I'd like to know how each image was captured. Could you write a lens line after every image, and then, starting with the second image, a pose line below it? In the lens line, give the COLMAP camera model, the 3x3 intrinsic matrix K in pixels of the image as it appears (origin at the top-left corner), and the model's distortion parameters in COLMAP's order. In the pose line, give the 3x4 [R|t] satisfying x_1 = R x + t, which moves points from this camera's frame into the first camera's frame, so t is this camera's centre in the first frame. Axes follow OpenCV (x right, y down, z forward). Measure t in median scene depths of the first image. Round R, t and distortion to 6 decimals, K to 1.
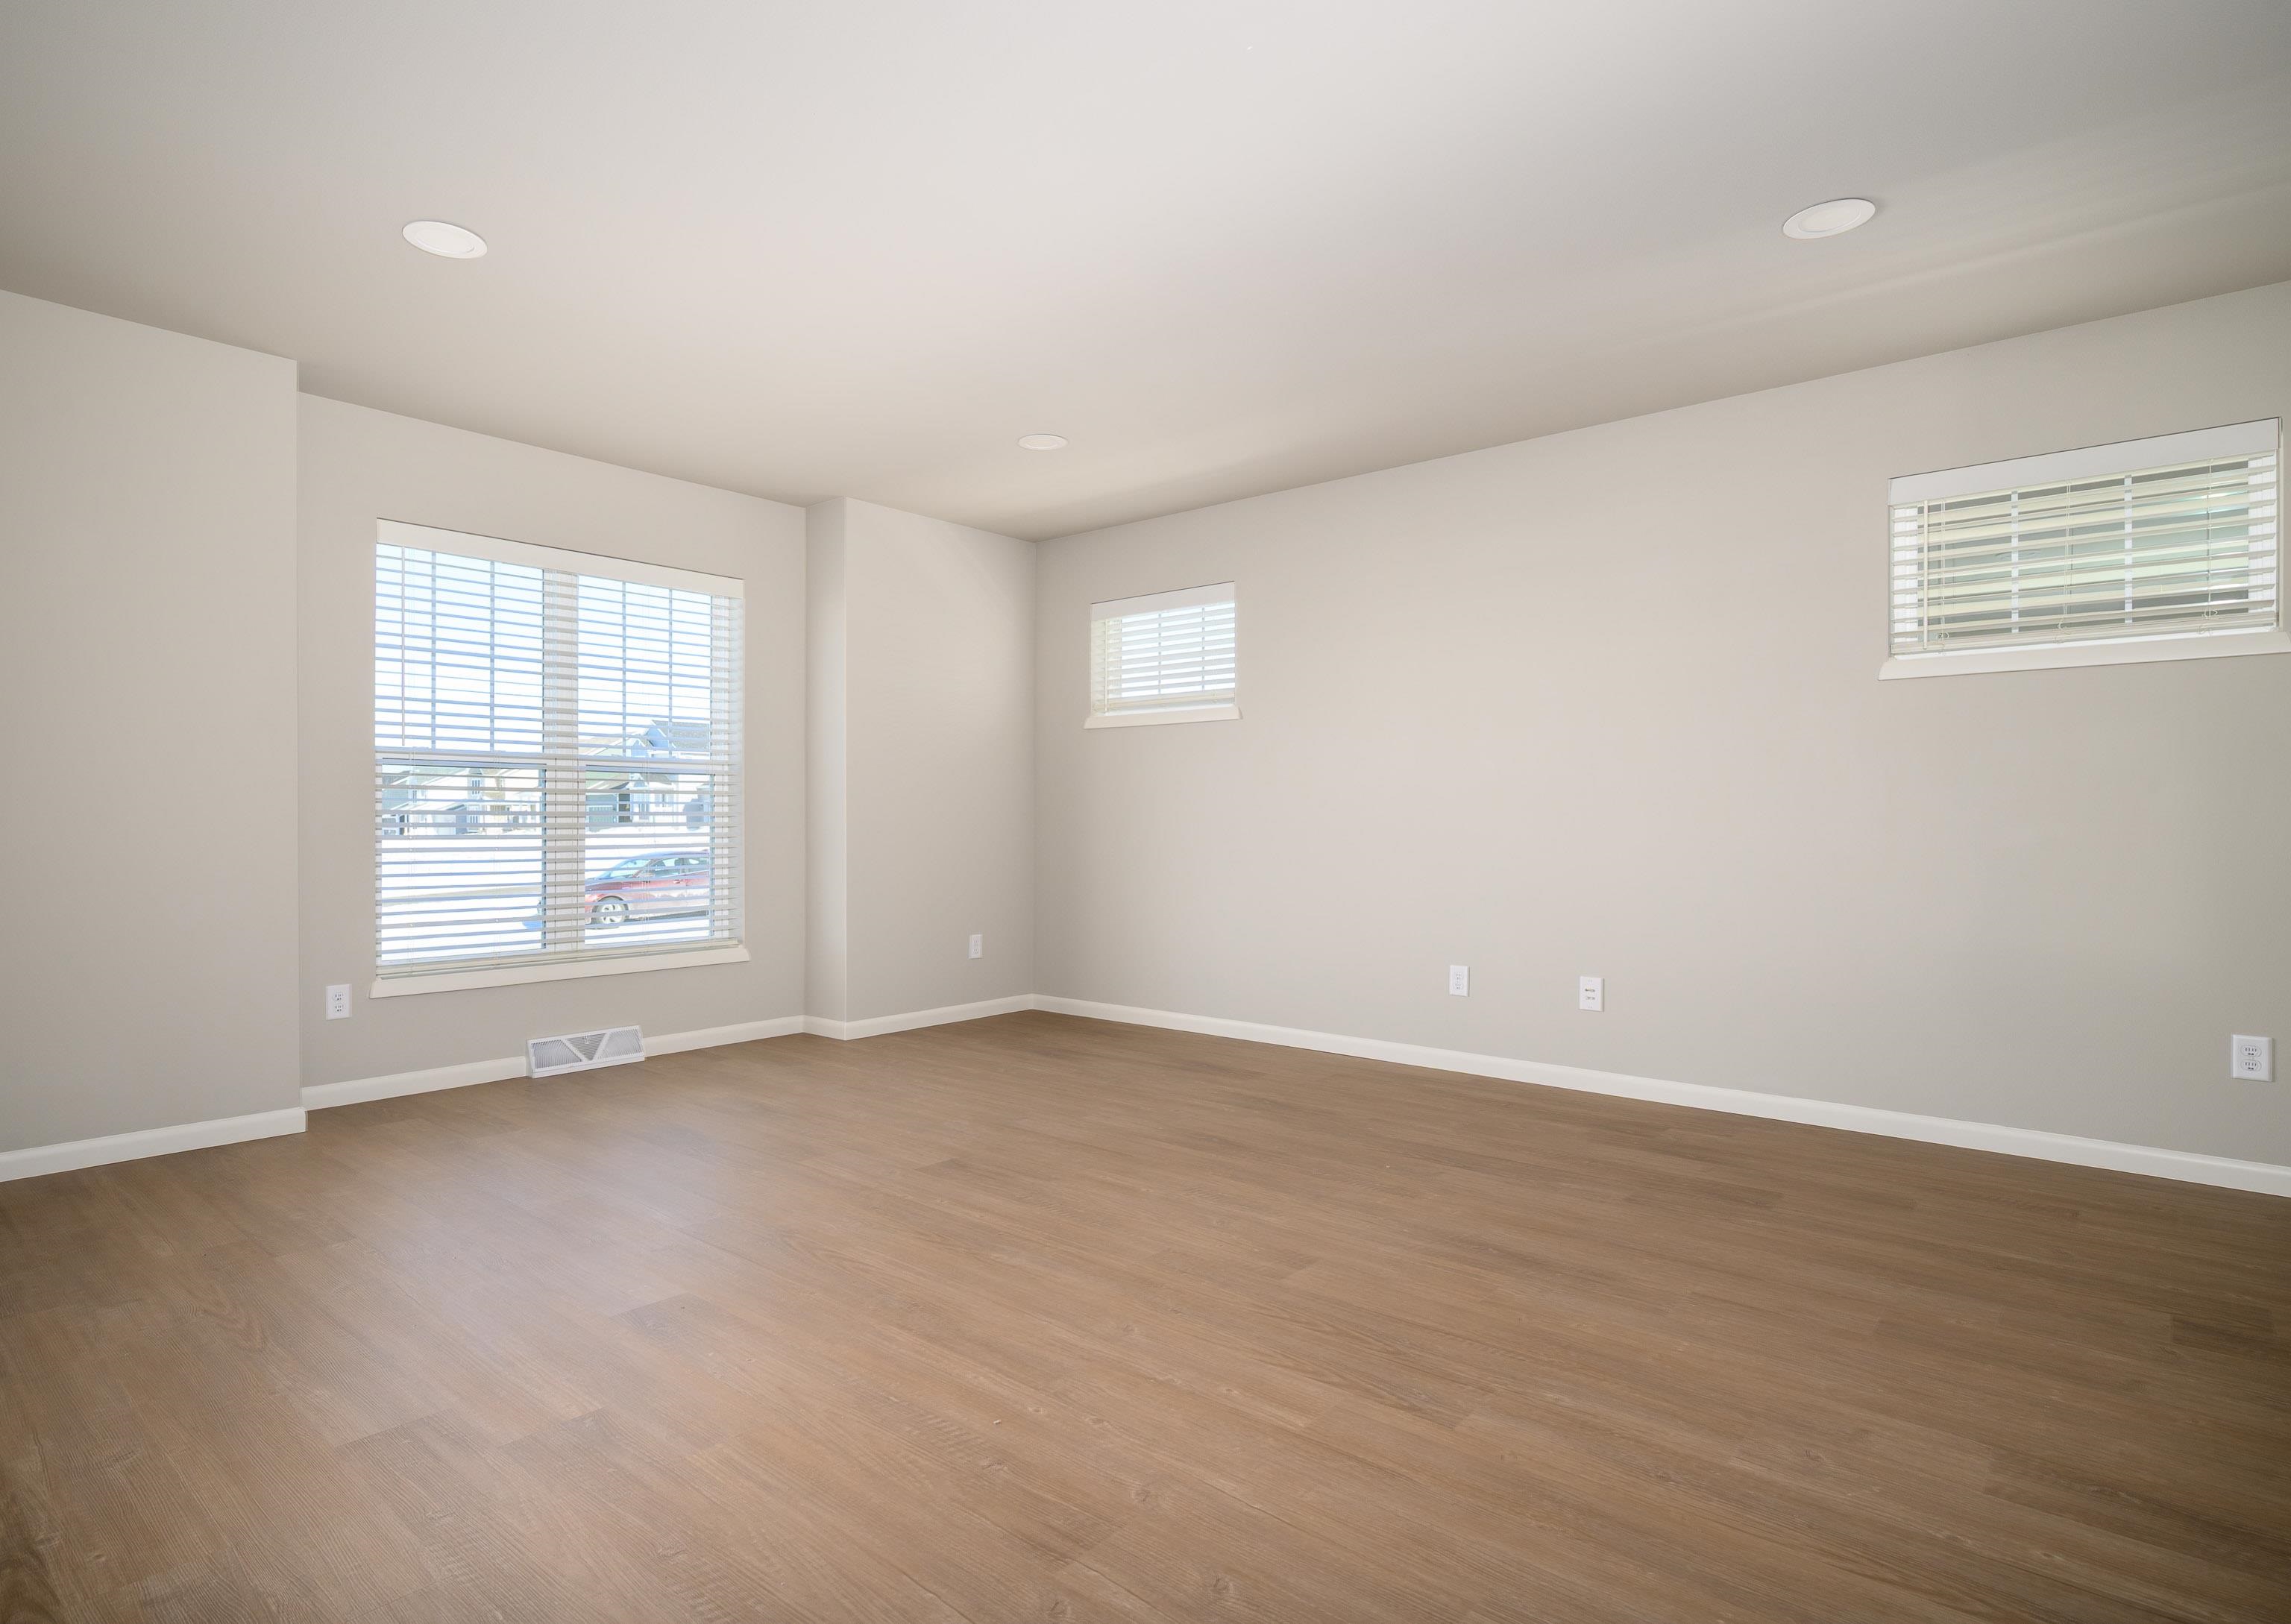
lens RADIAL K [[1216.8, 0, 1018.7], [0, 1216.8, 822.0], [0, 0, 1]] dist [-0.002815, 0.000198]
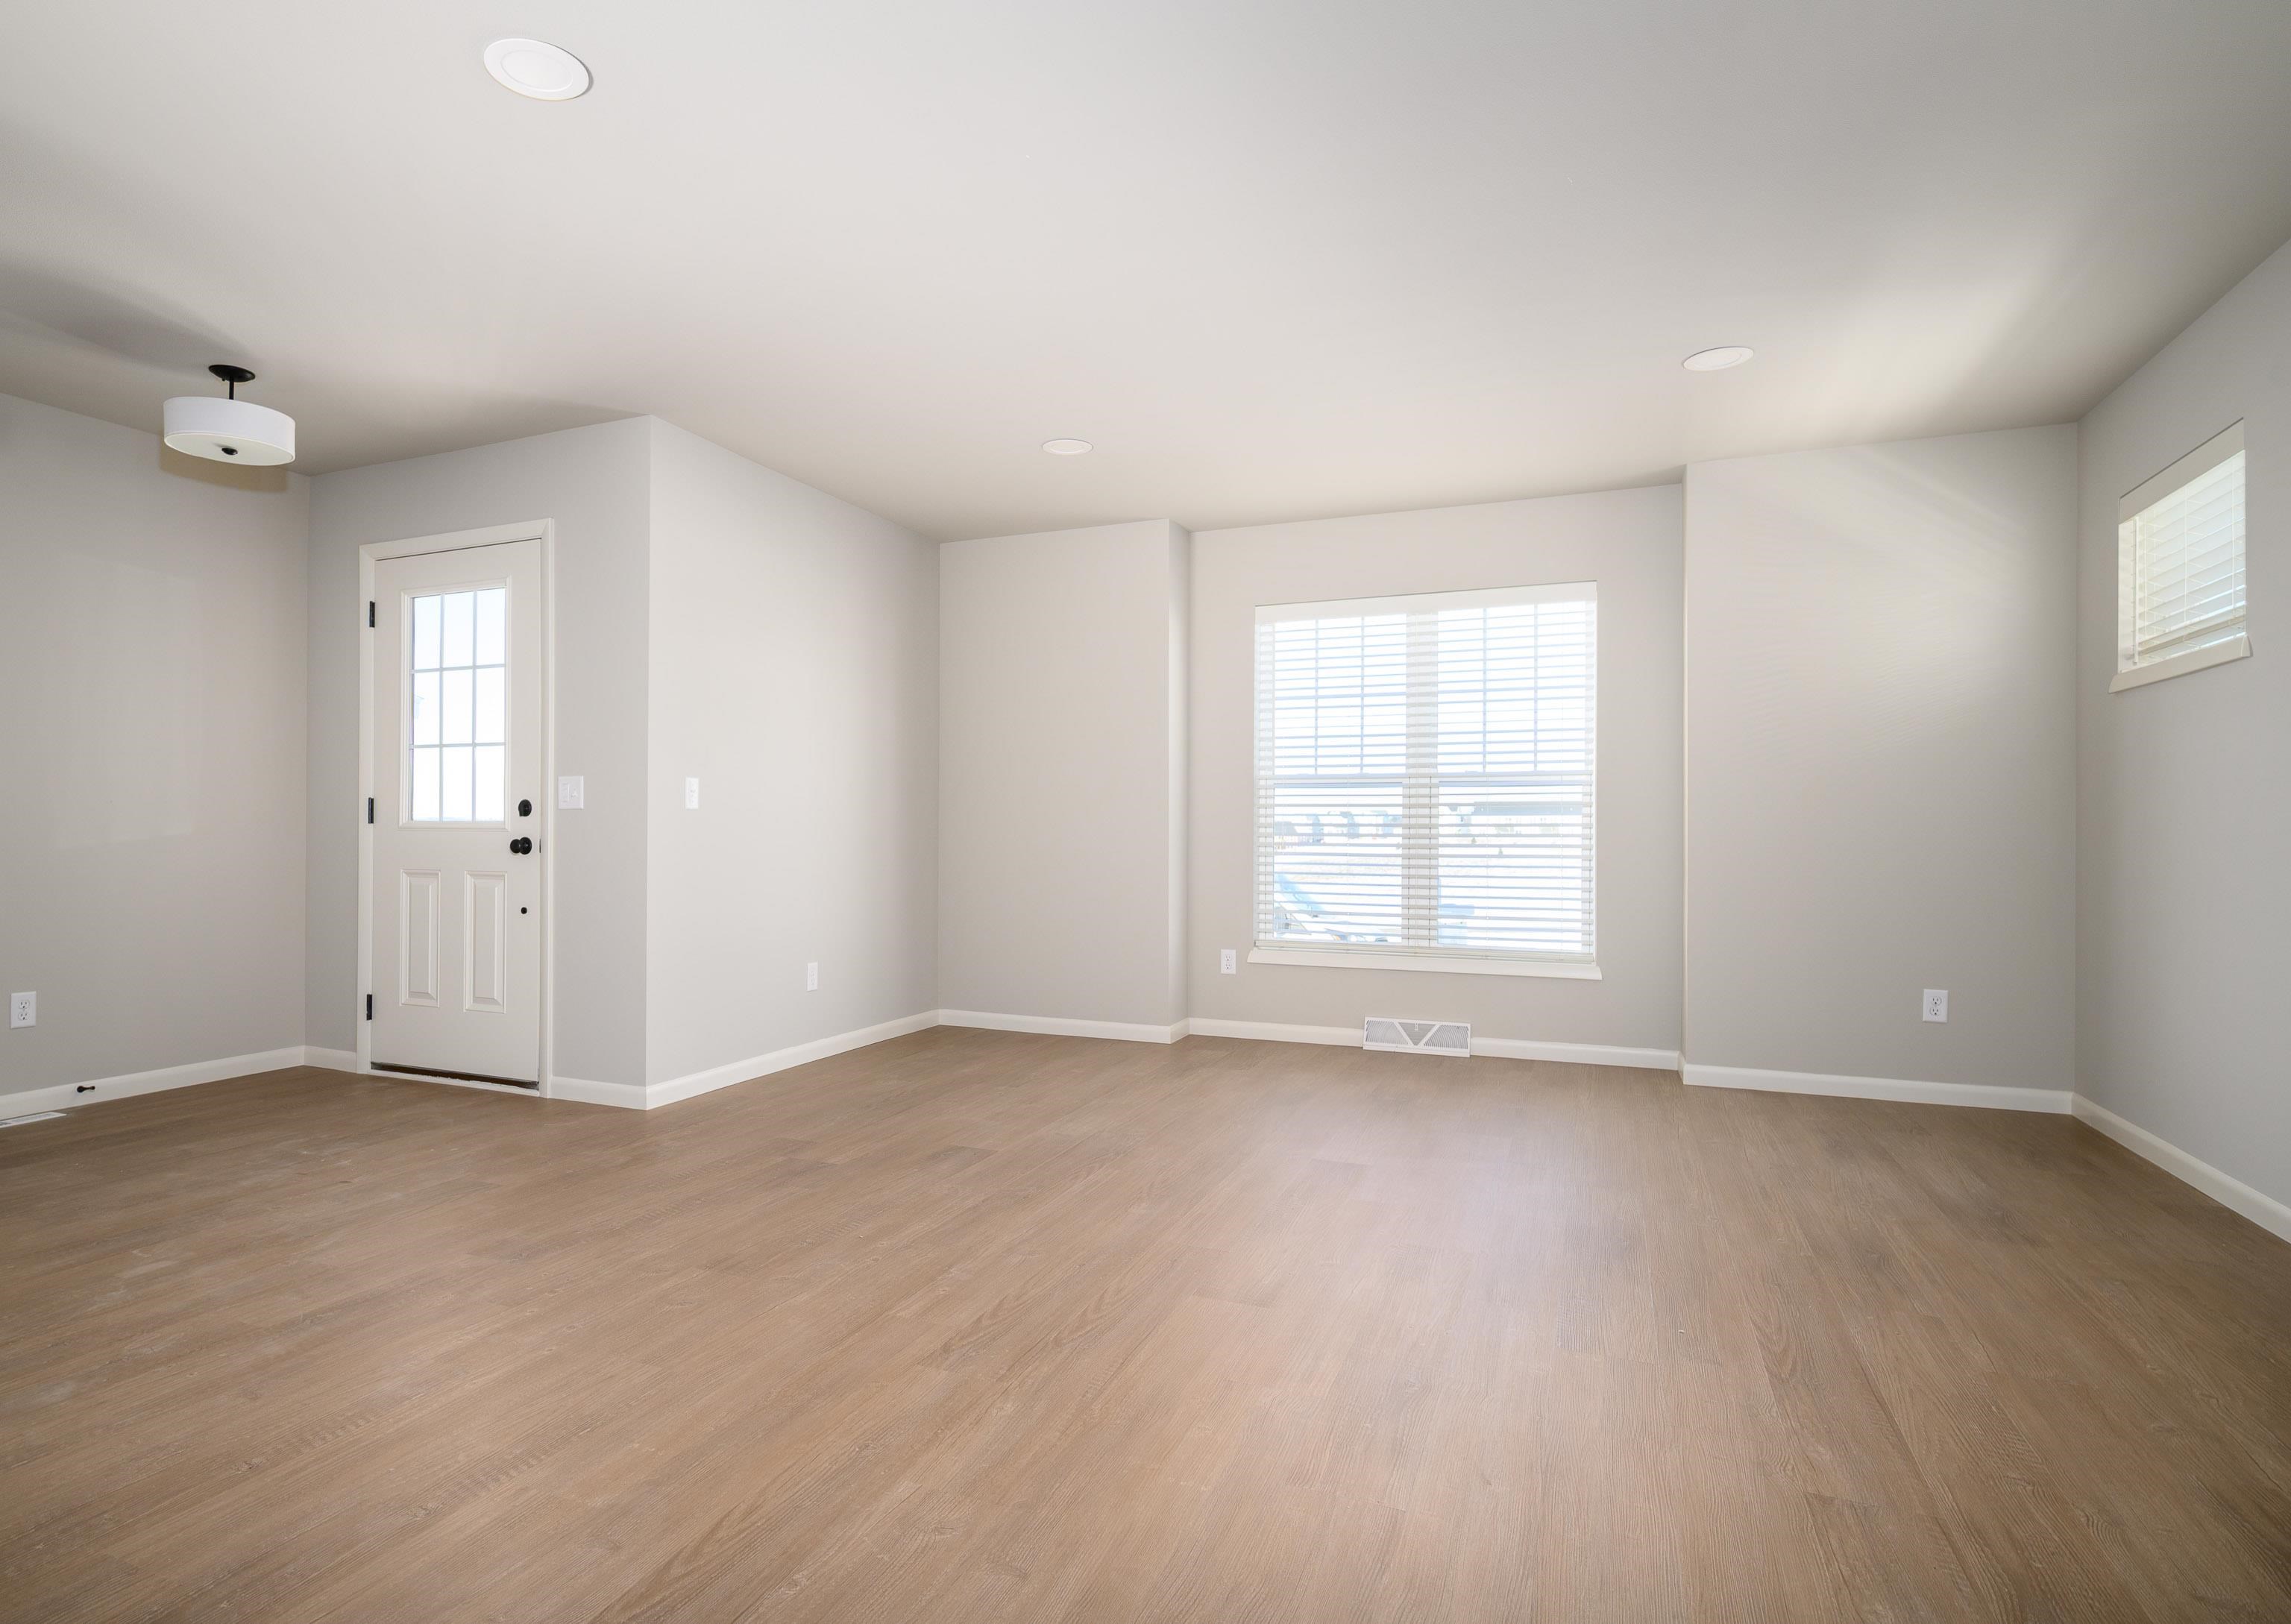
lens RADIAL K [[1216.8, 0, 1018.7], [0, 1216.8, 822.0], [0, 0, 1]] dist [-0.002815, 0.000198]
pose [[0.307518, -0.006547, -0.951520, 0.607794], [-0.006987, 0.999934, -0.009138, 0.002753], [0.951517, 0.009458, 0.307452, 0.307209]]
